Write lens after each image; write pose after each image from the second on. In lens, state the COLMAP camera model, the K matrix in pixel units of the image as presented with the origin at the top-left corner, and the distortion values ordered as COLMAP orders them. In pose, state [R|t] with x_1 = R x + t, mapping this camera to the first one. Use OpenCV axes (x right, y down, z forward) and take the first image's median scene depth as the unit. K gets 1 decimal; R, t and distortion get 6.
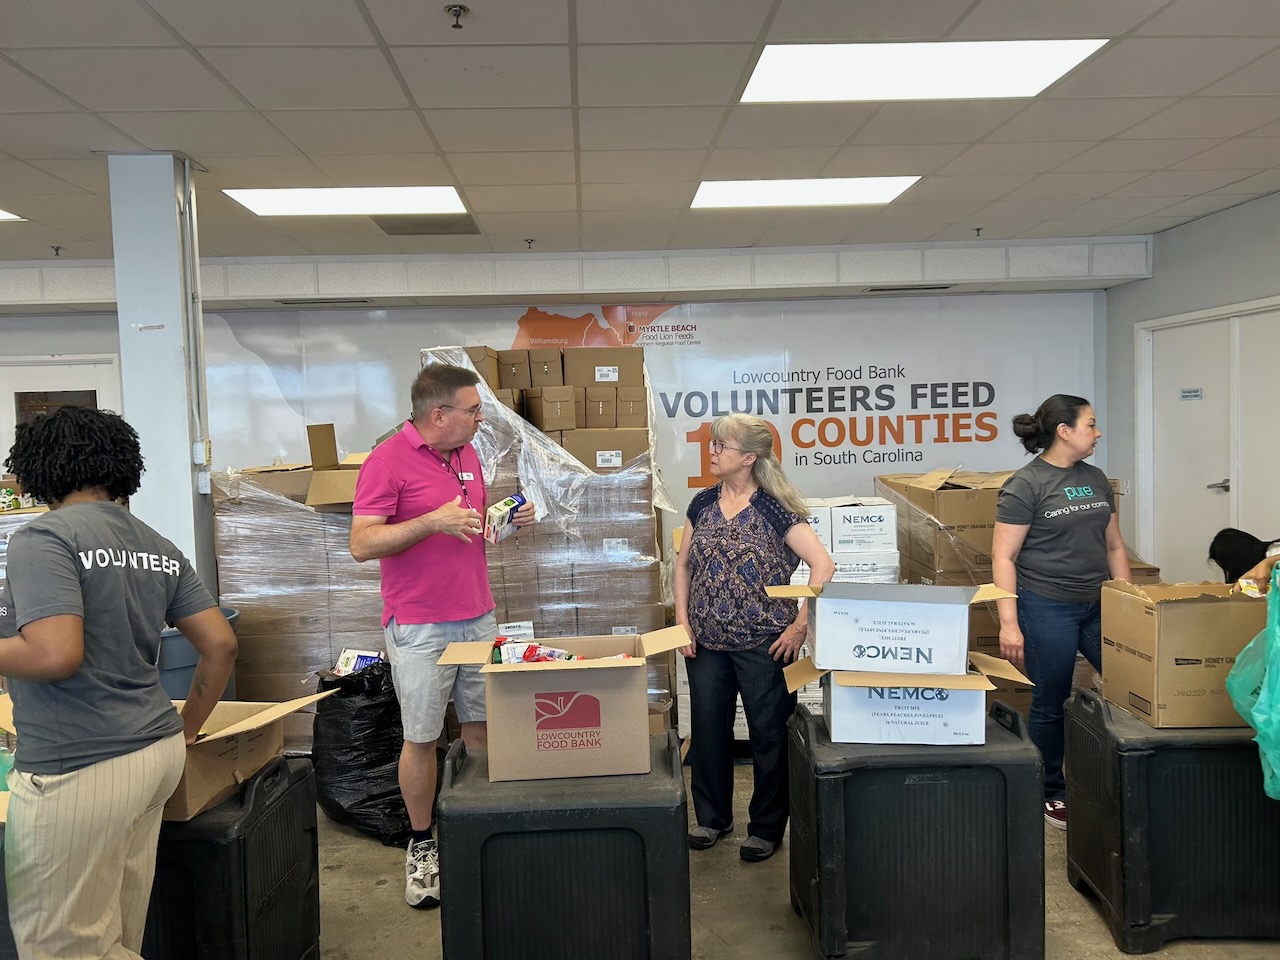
lens RADIAL K [[974.1, 0, 633.2], [0, 974.1, 474.8], [0, 0, 1]] dist [0.045242, -0.046278]
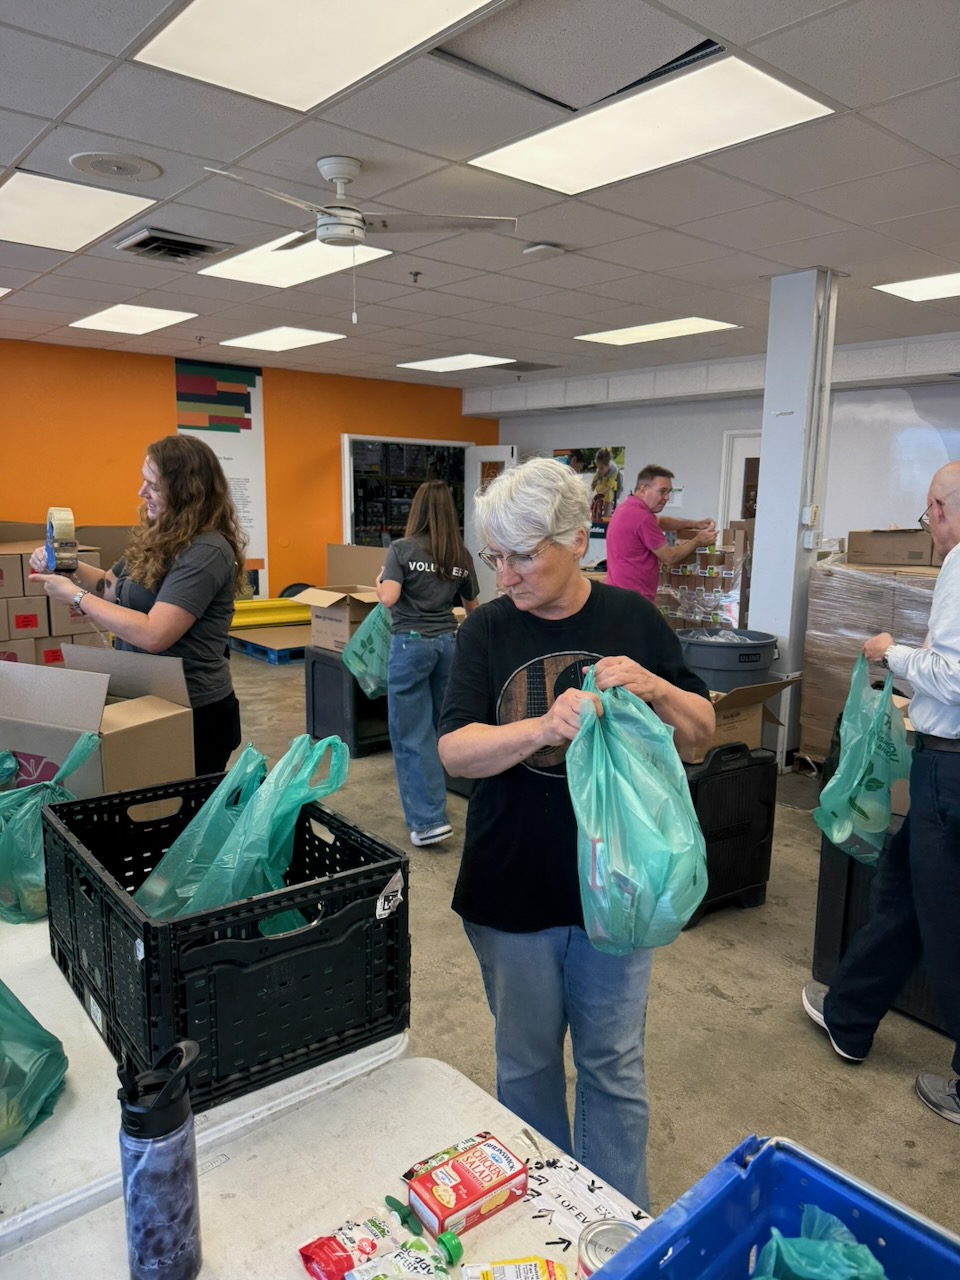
lens RADIAL K [[925.5, 0, 489.6], [0, 925.5, 650.8], [0, 0, 1]] dist [0.041032, -0.036240]
pose [[0.601482, 0.174567, -0.779581, 0.274993], [-0.069286, 0.983556, 0.166784, -0.022632], [0.795876, -0.046303, 0.603686, -0.049331]]
